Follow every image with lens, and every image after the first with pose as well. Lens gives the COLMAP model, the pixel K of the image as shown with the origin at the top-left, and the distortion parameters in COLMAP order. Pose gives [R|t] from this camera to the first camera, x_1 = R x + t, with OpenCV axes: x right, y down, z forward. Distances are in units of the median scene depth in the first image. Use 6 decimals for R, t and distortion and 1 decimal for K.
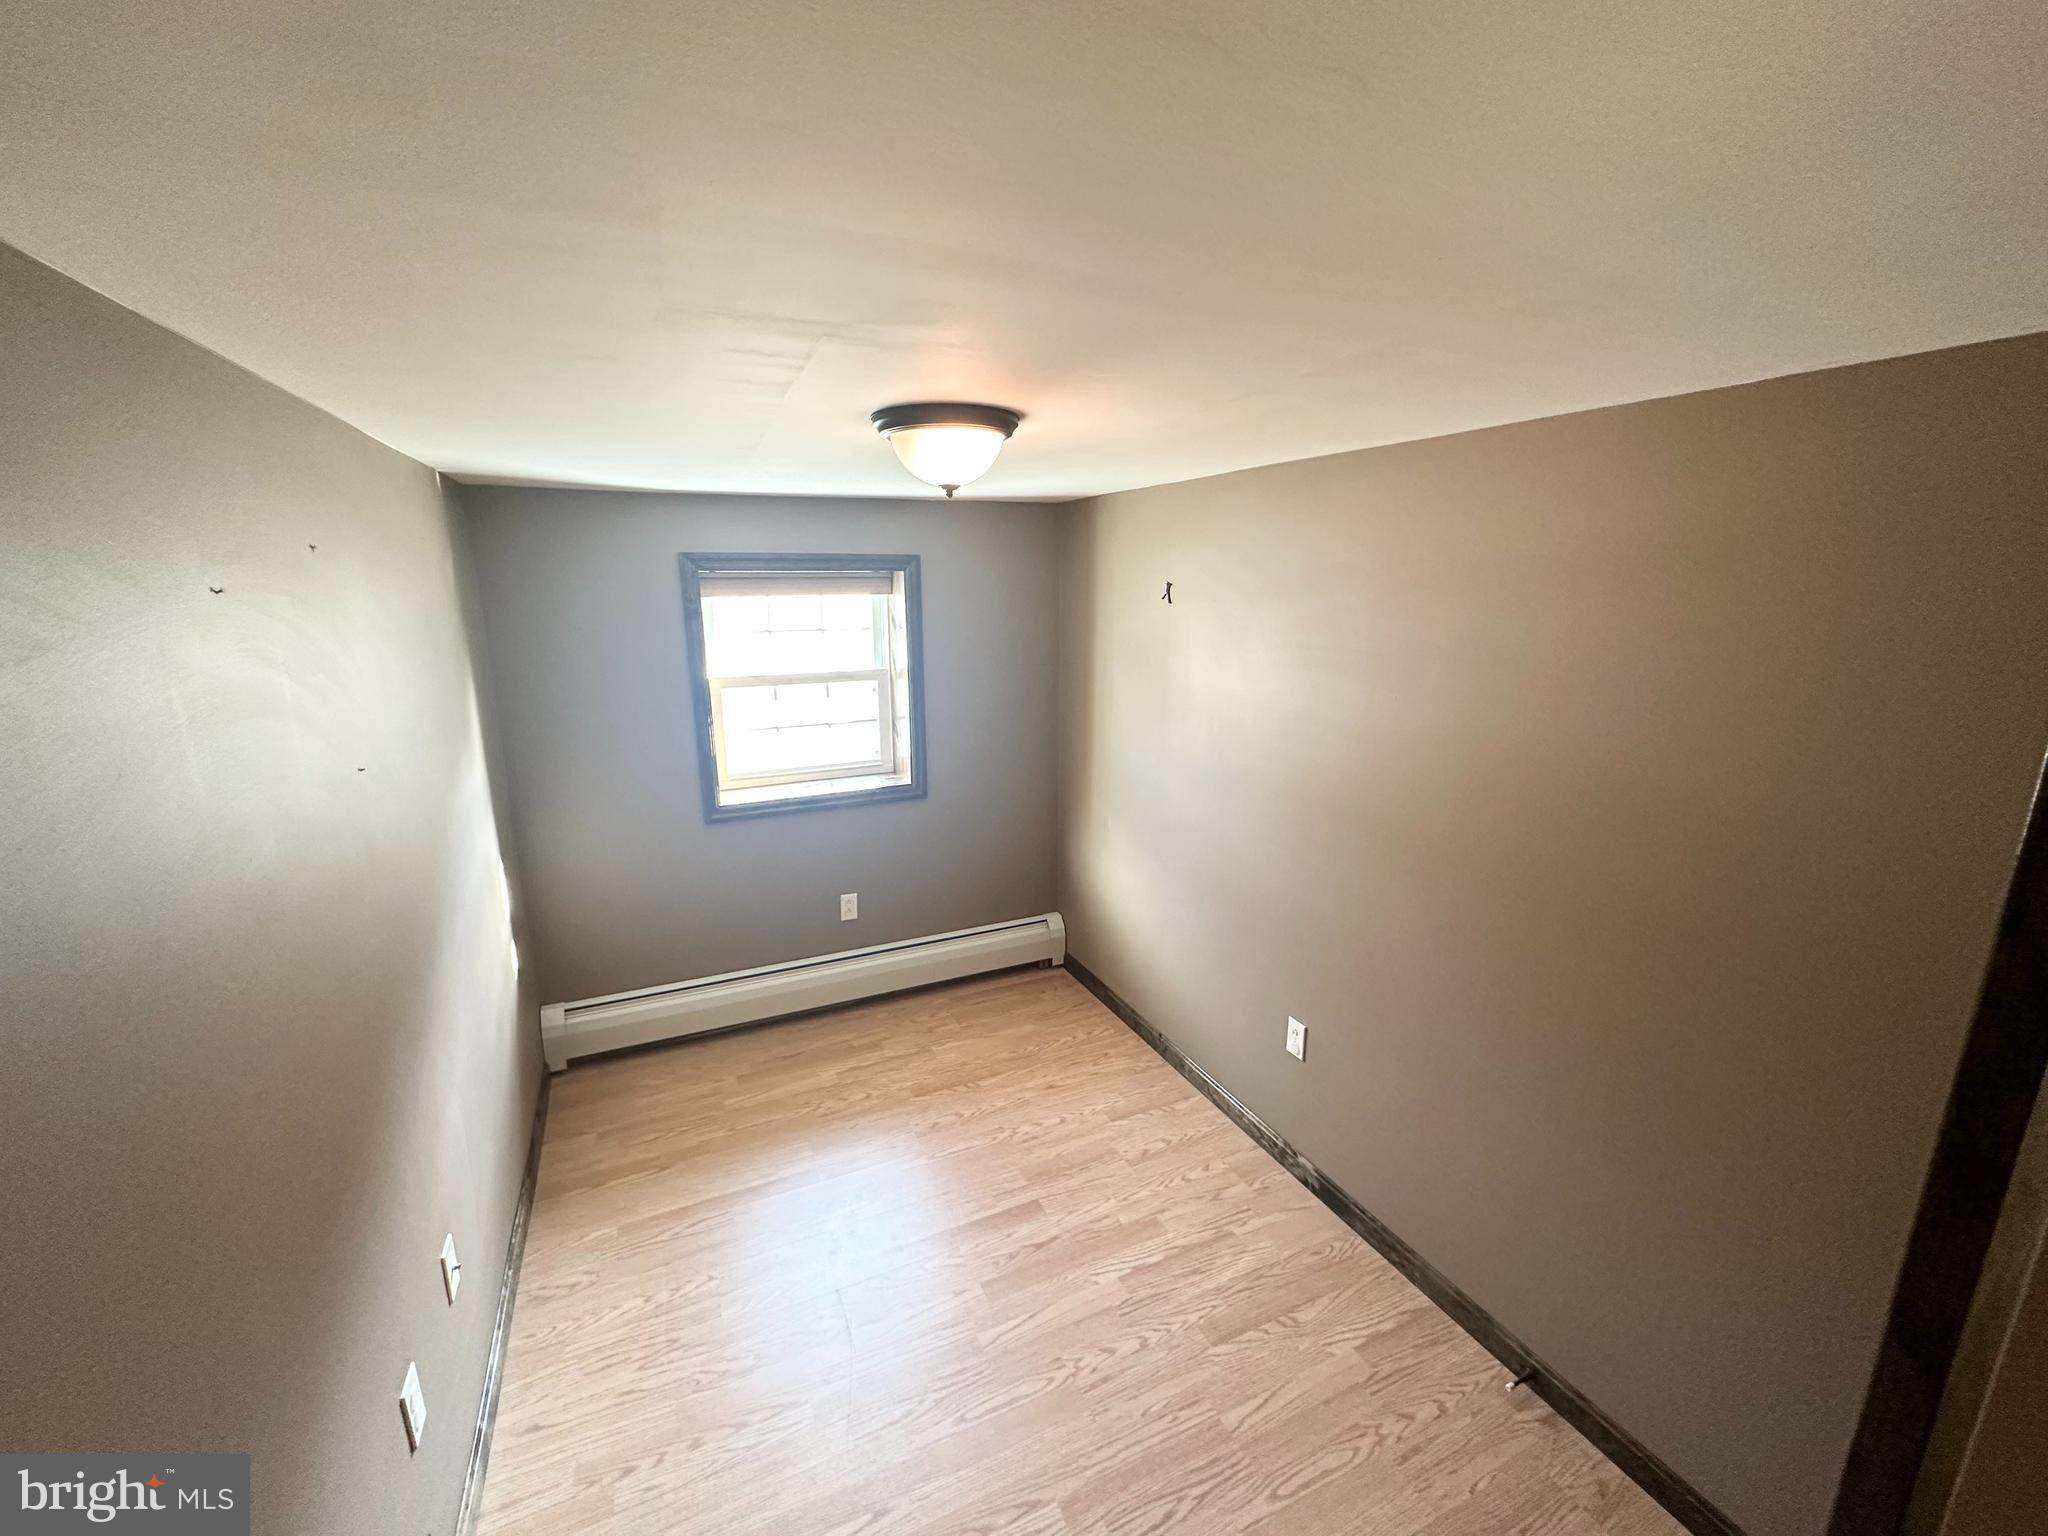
lens RADIAL K [[819.9, 0, 1024.0], [0, 819.9, 768.0], [0, 0, 1]] dist [0.000080, -0.000226]
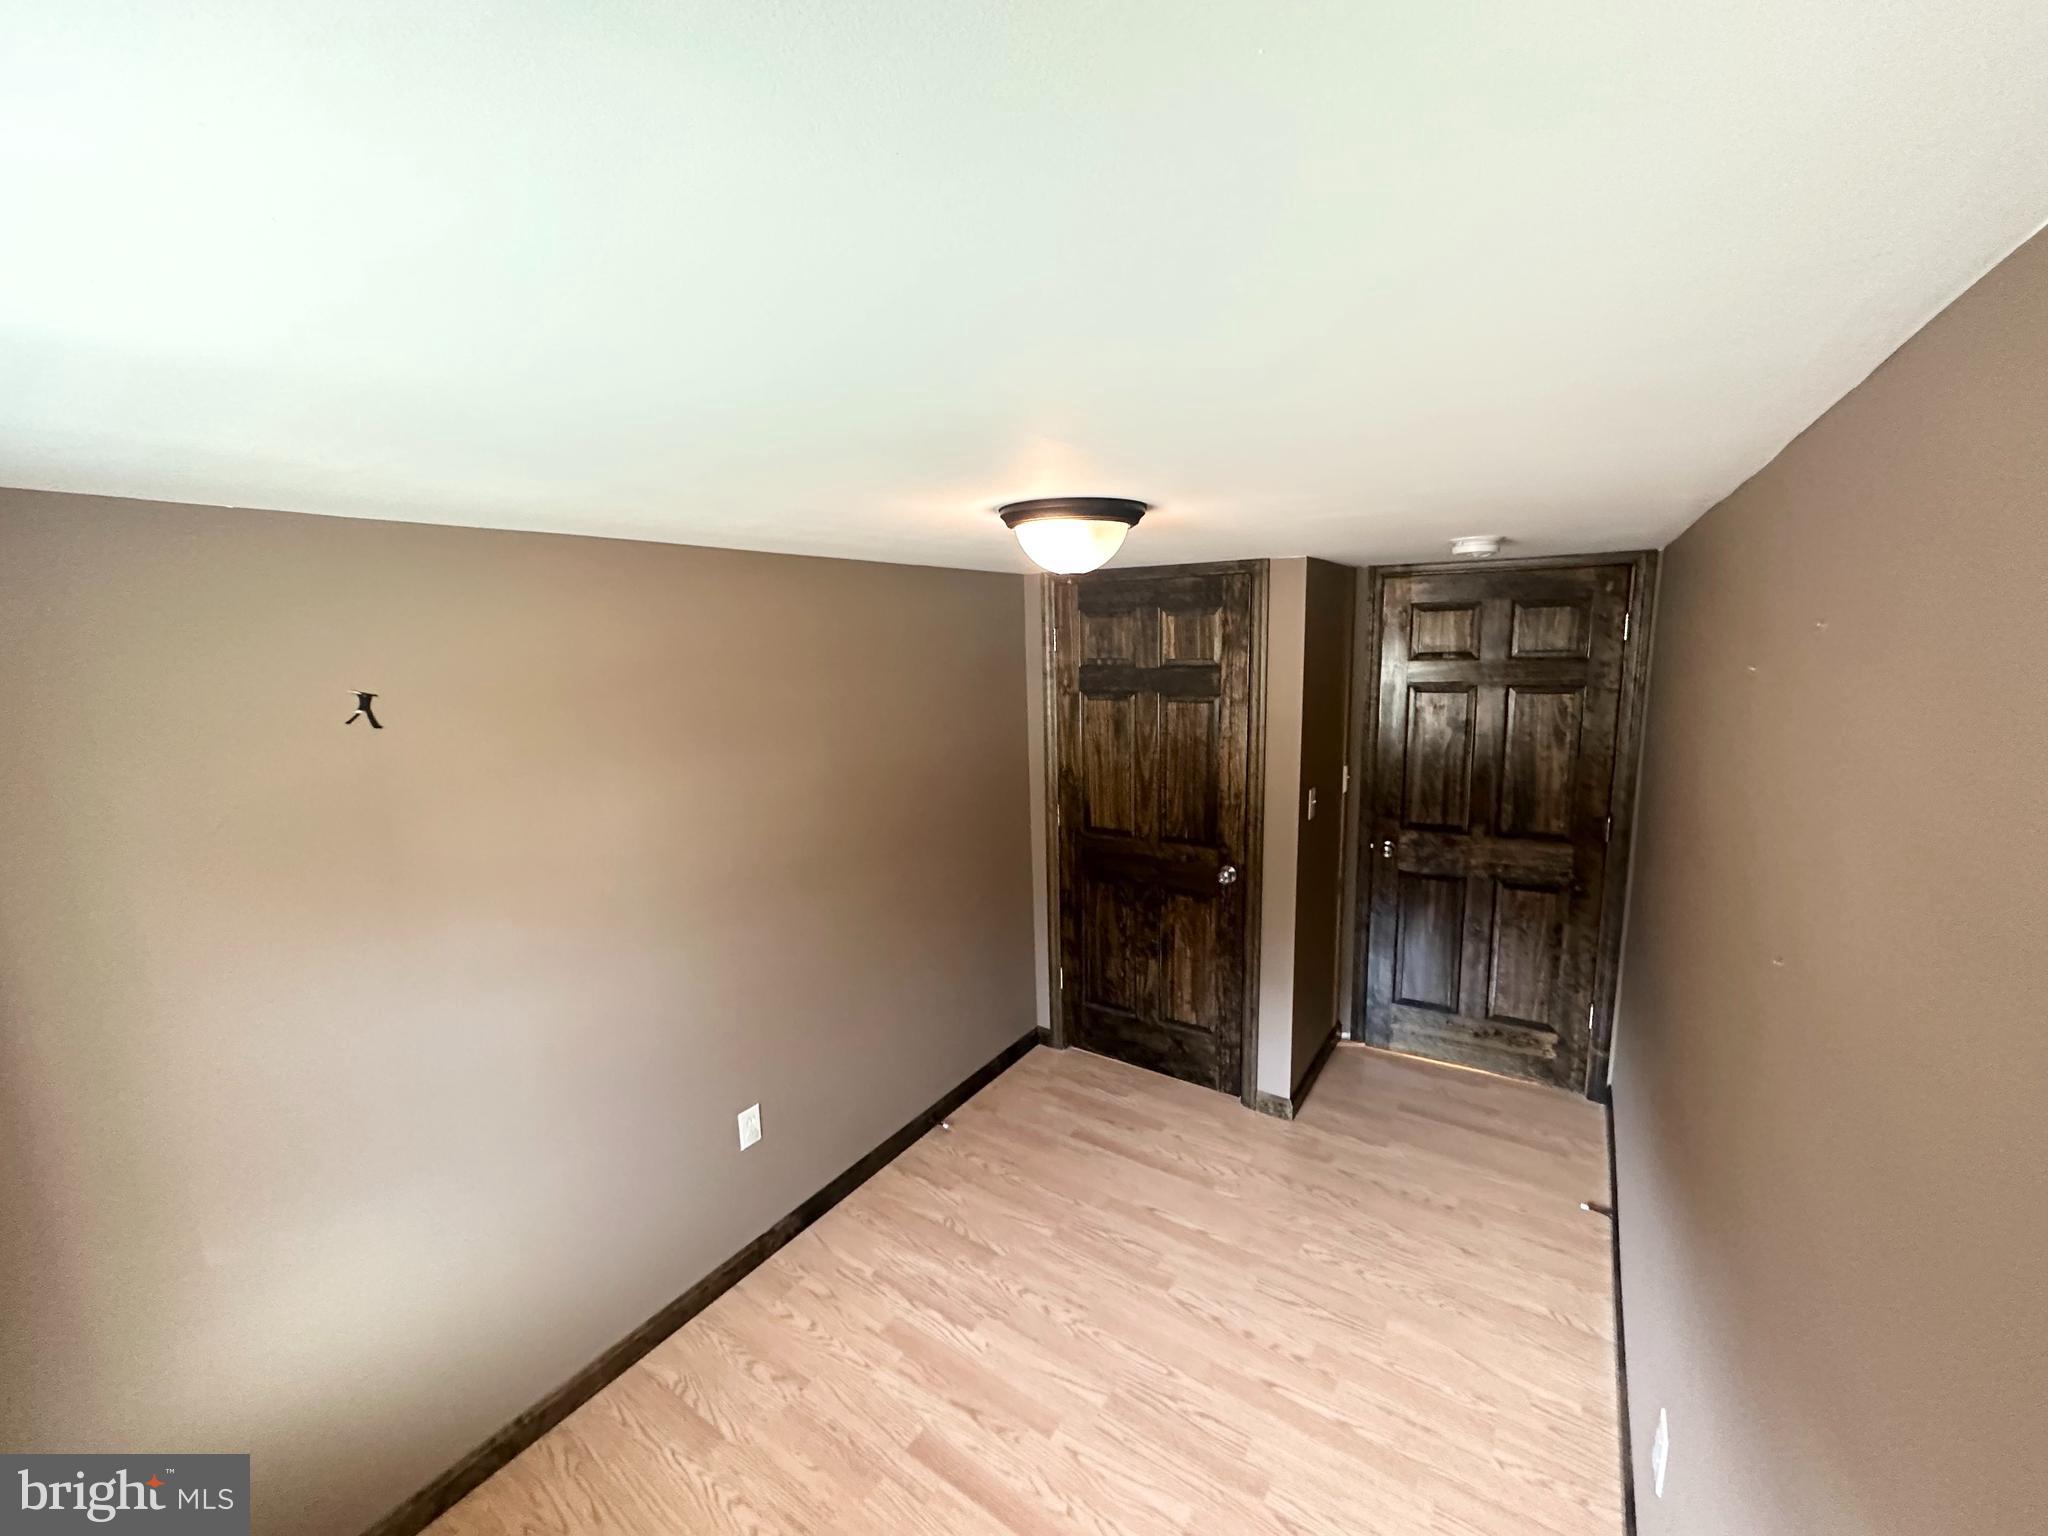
lens RADIAL K [[819.9, 0, 1024.0], [0, 819.9, 768.0], [0, 0, 1]] dist [0.000080, -0.000226]
pose [[-0.519815, -0.128403, 0.844574, -0.686974], [0.214463, 0.937364, 0.274507, -0.305600], [-0.826921, 0.323823, -0.459718, 1.170833]]
